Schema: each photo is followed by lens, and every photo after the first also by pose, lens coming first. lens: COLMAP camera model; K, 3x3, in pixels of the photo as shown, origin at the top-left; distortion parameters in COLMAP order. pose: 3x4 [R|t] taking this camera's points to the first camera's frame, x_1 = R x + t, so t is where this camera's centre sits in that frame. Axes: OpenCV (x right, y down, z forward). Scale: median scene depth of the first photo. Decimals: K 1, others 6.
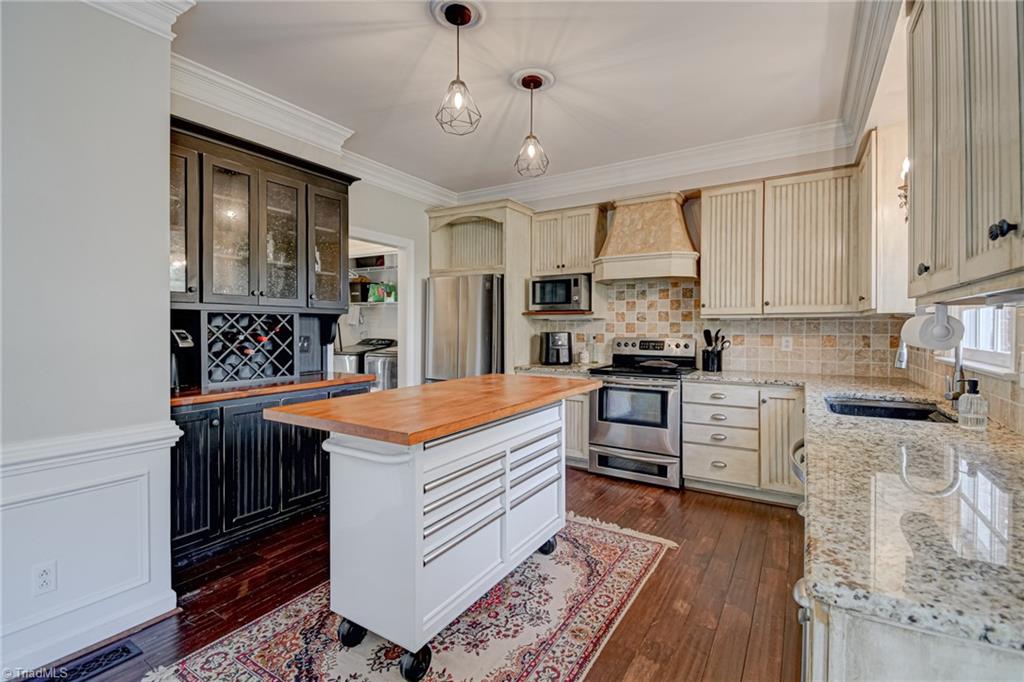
lens RADIAL K [[461.7, 0, 522.0], [0, 461.7, 343.5], [0, 0, 1]] dist [0.037111, -0.027429]
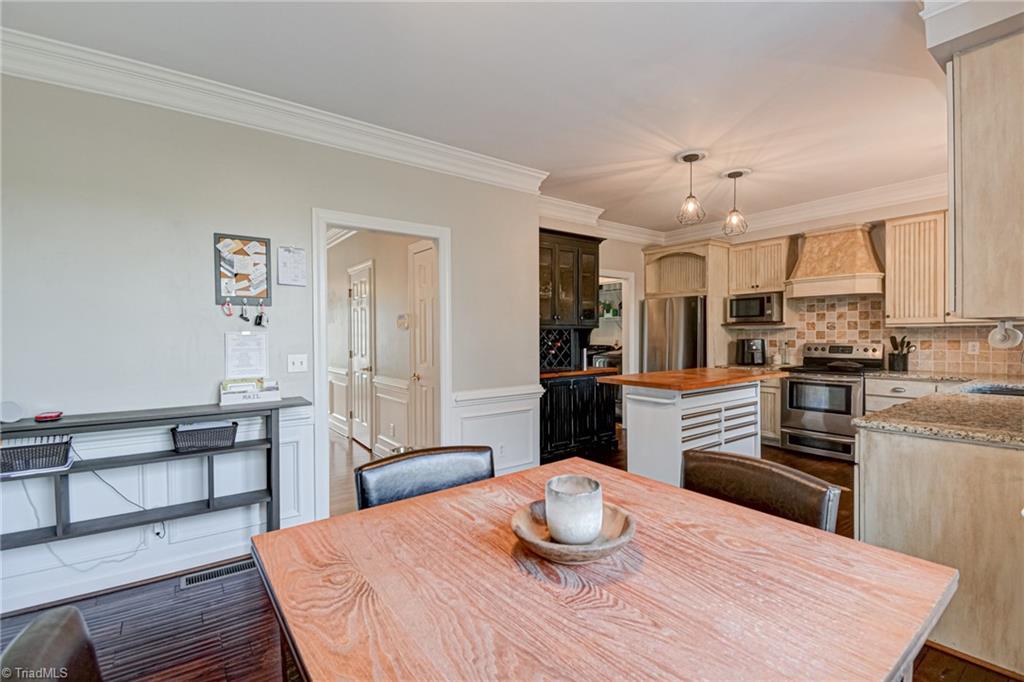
lens RADIAL K [[461.7, 0, 522.0], [0, 461.7, 343.5], [0, 0, 1]] dist [0.037111, -0.027429]
pose [[0.930711, -0.002418, -0.365748, -0.047943], [-0.003678, 0.999866, -0.015969, 0.010958], [0.365737, 0.016208, 0.930577, -0.449347]]
